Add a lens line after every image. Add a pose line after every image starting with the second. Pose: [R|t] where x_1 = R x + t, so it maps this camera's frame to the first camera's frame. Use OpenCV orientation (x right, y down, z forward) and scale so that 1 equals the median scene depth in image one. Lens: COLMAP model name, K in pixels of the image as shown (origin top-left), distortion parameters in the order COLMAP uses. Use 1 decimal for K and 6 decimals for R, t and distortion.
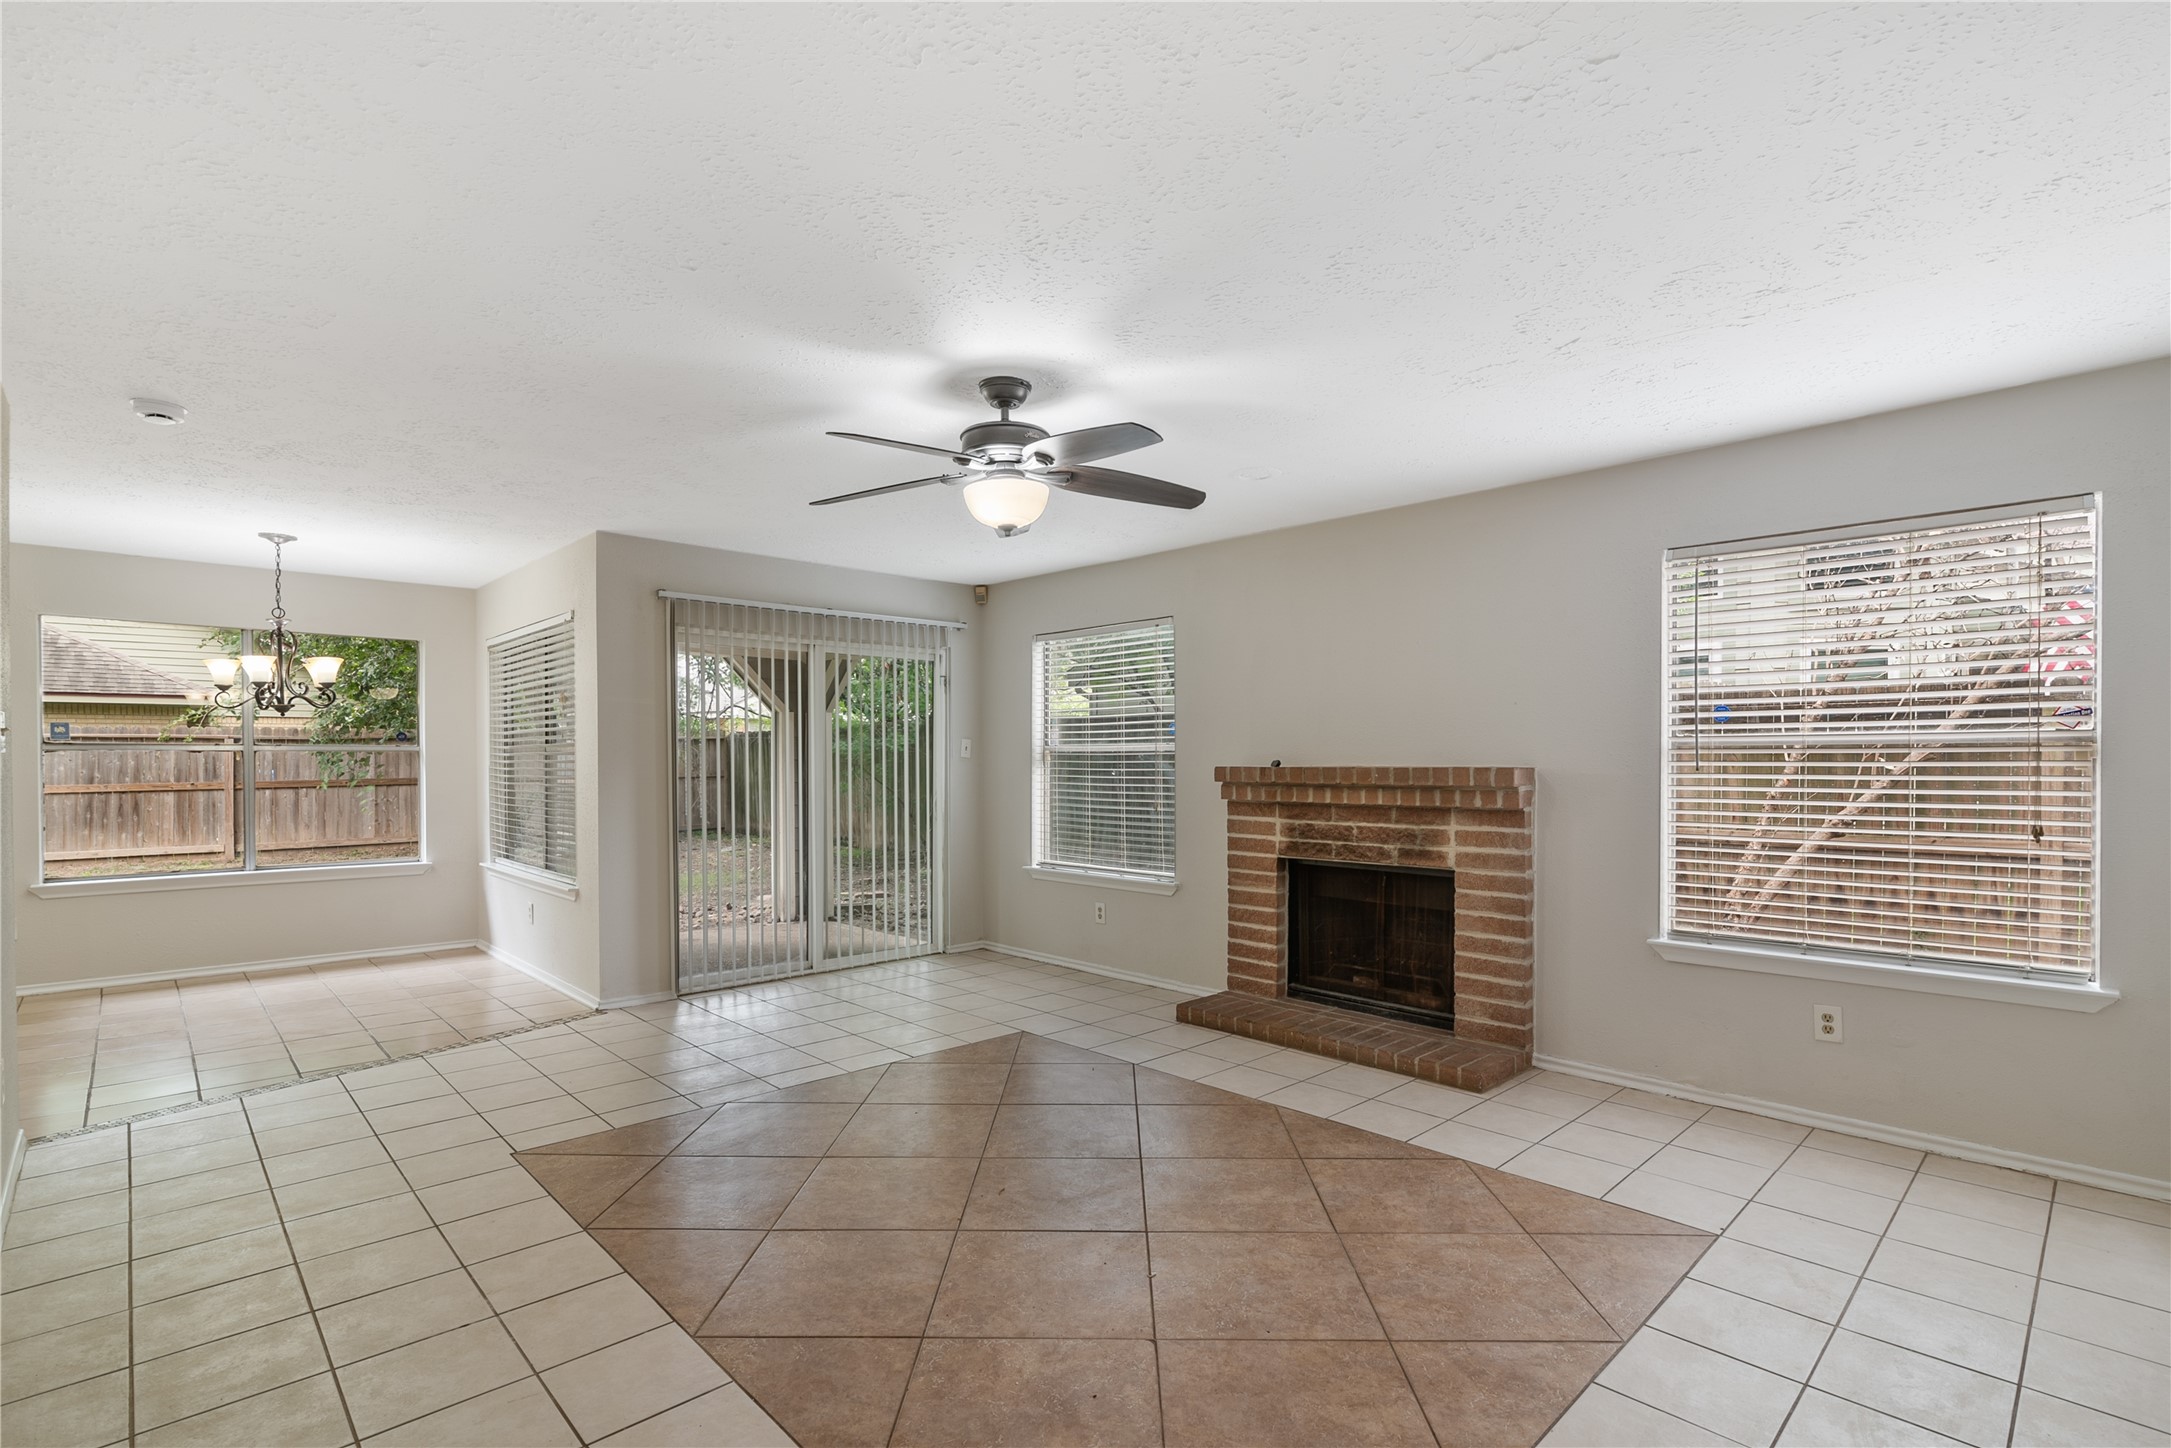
lens RADIAL K [[1014.4, 0, 1083.4], [0, 1014.4, 763.4], [0, 0, 1]] dist [-0.003234, -0.000416]
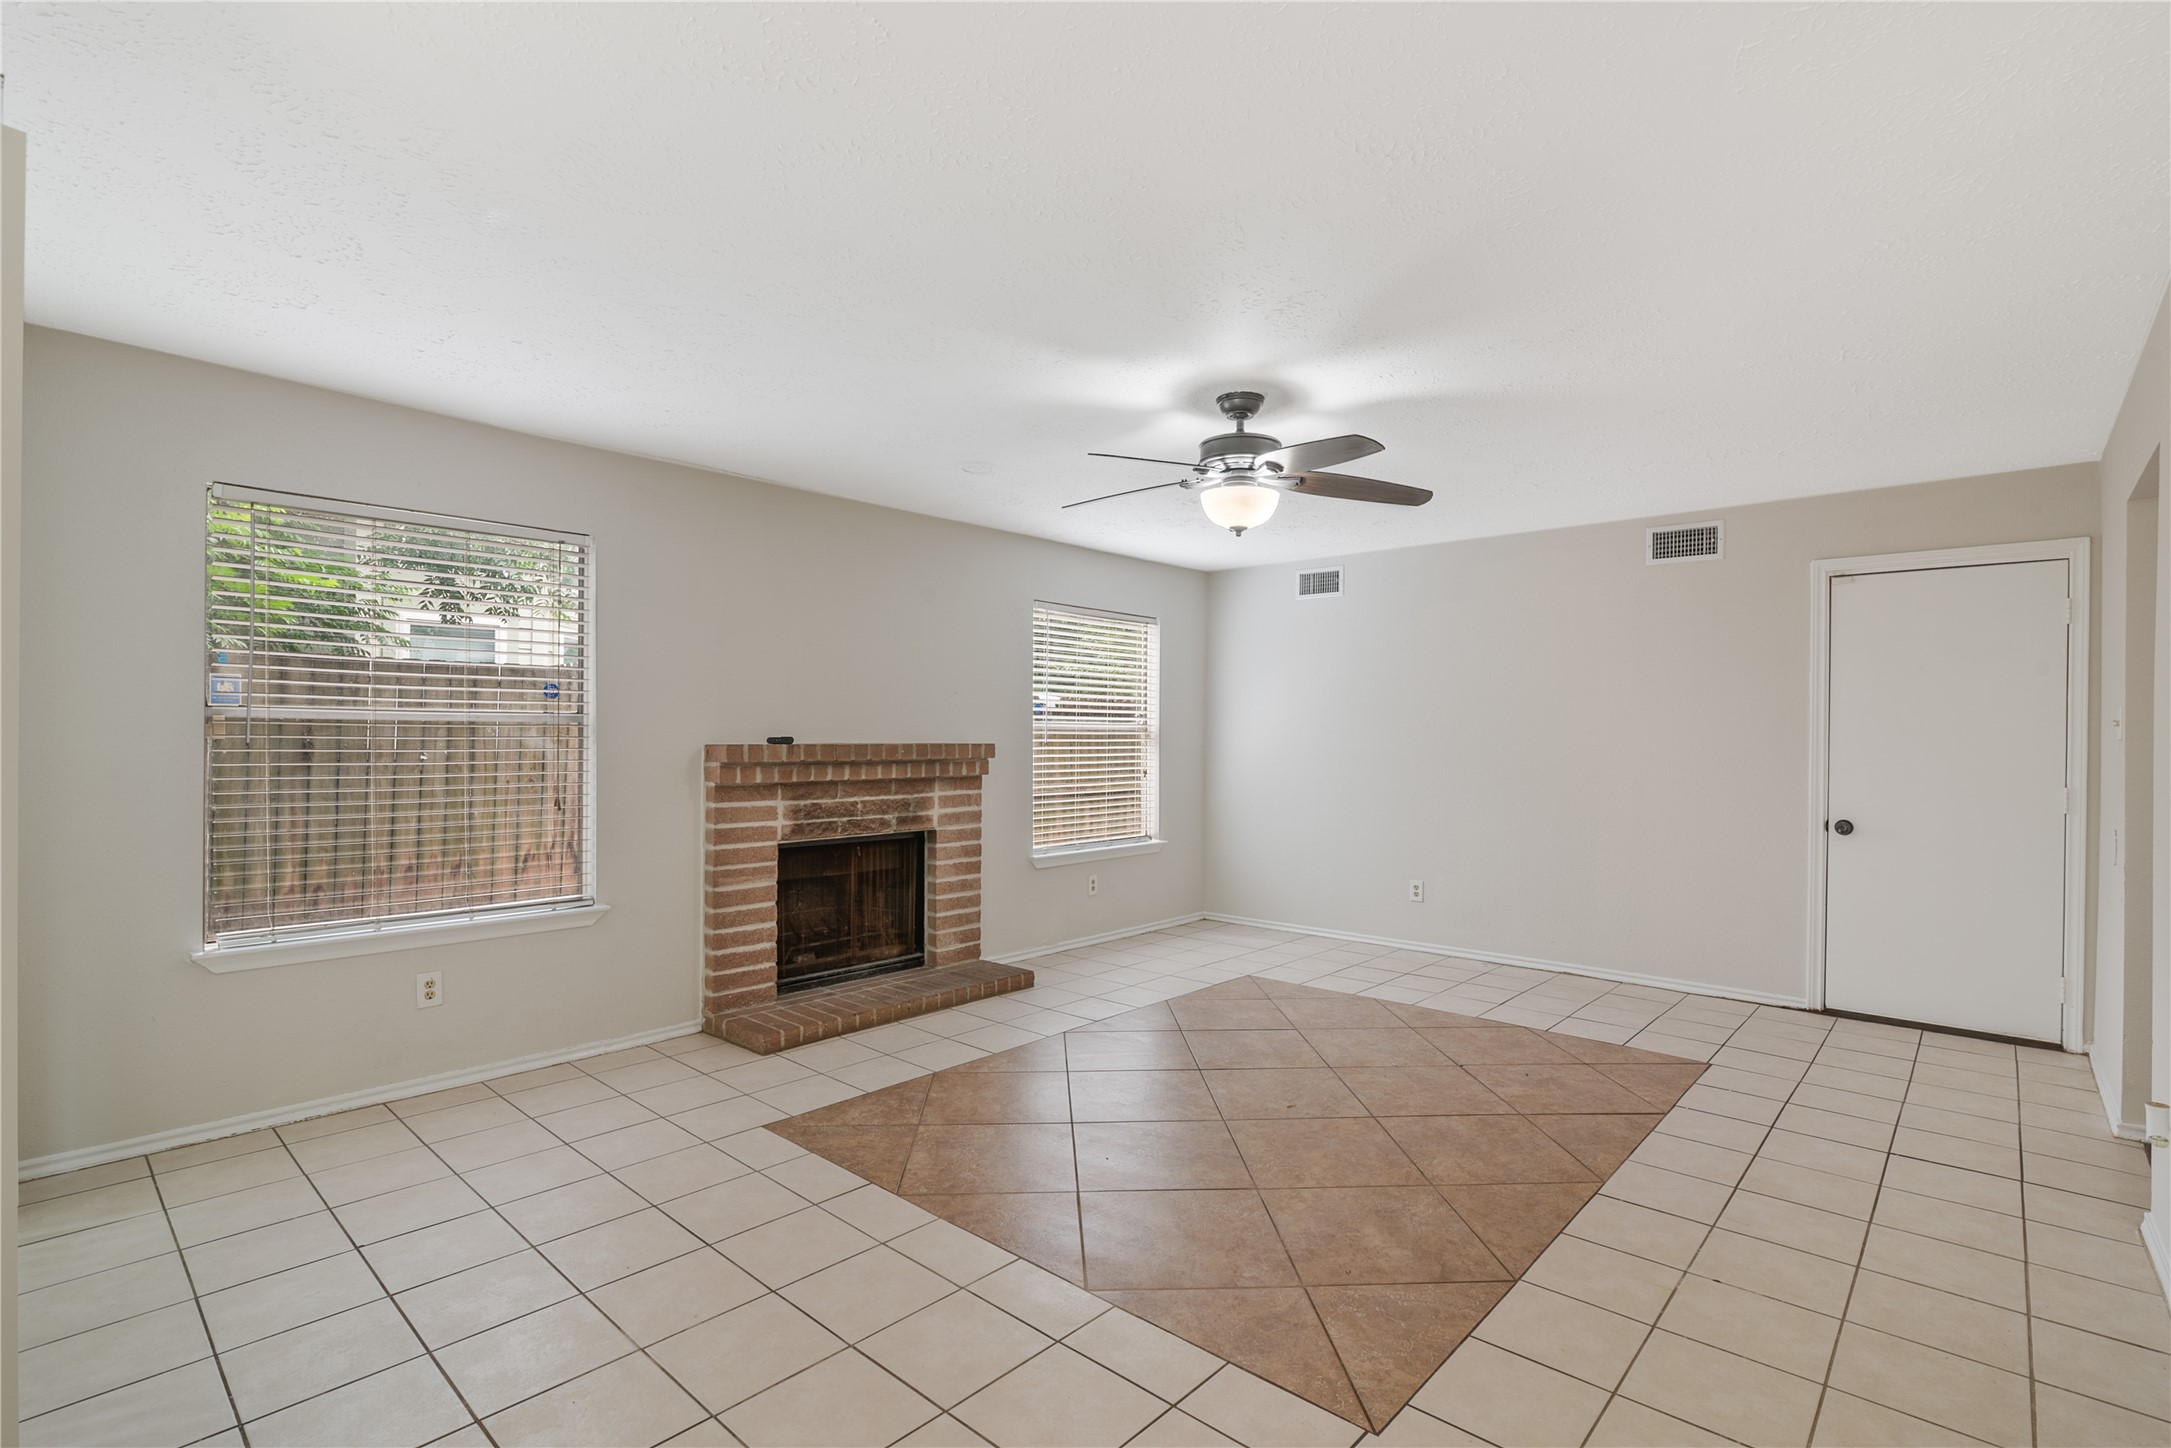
lens RADIAL K [[1010.5, 0, 1097.6], [0, 1010.5, 732.4], [0, 0, 1]] dist [-0.002190, -0.000640]
pose [[-0.078701, 0.005364, 0.996884, -0.797087], [-0.002608, 0.999981, -0.005586, -0.003078], [-0.996895, -0.003039, -0.078685, 0.855843]]
